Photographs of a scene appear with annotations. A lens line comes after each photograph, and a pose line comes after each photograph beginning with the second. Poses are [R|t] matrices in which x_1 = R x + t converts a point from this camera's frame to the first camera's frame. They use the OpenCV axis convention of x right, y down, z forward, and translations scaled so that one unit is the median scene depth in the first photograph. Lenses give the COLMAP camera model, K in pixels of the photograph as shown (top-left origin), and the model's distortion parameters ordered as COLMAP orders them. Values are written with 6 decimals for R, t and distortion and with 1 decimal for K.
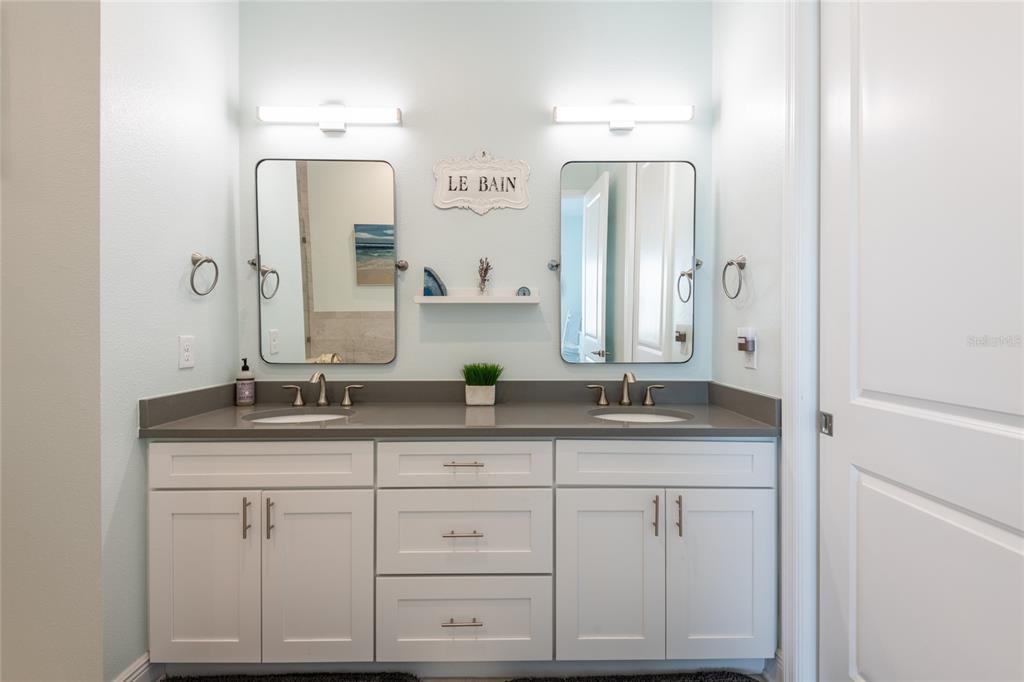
lens RADIAL K [[473.9, 0, 525.8], [0, 473.9, 334.2], [0, 0, 1]] dist [0.022608, -0.010701]
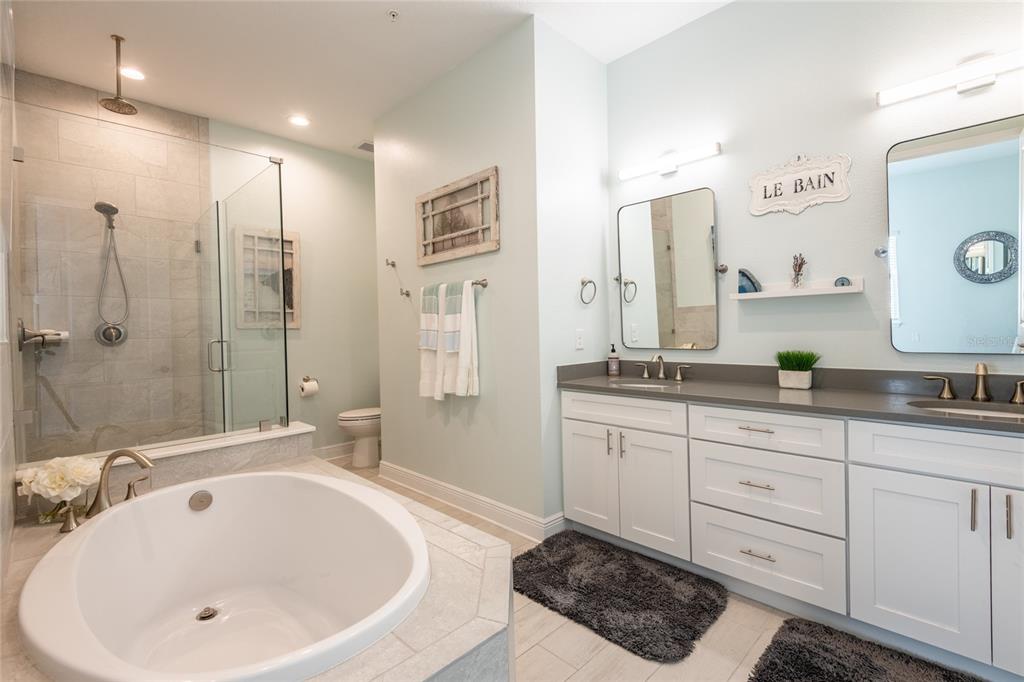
lens RADIAL K [[473.9, 0, 503.7], [0, 473.9, 337.0], [0, 0, 1]] dist [0.022608, -0.010701]
pose [[0.686263, -0.002503, -0.727349, 0.251711], [0.019157, 0.999709, 0.014635, 0.000622], [0.727101, -0.023977, 0.686112, -0.259538]]
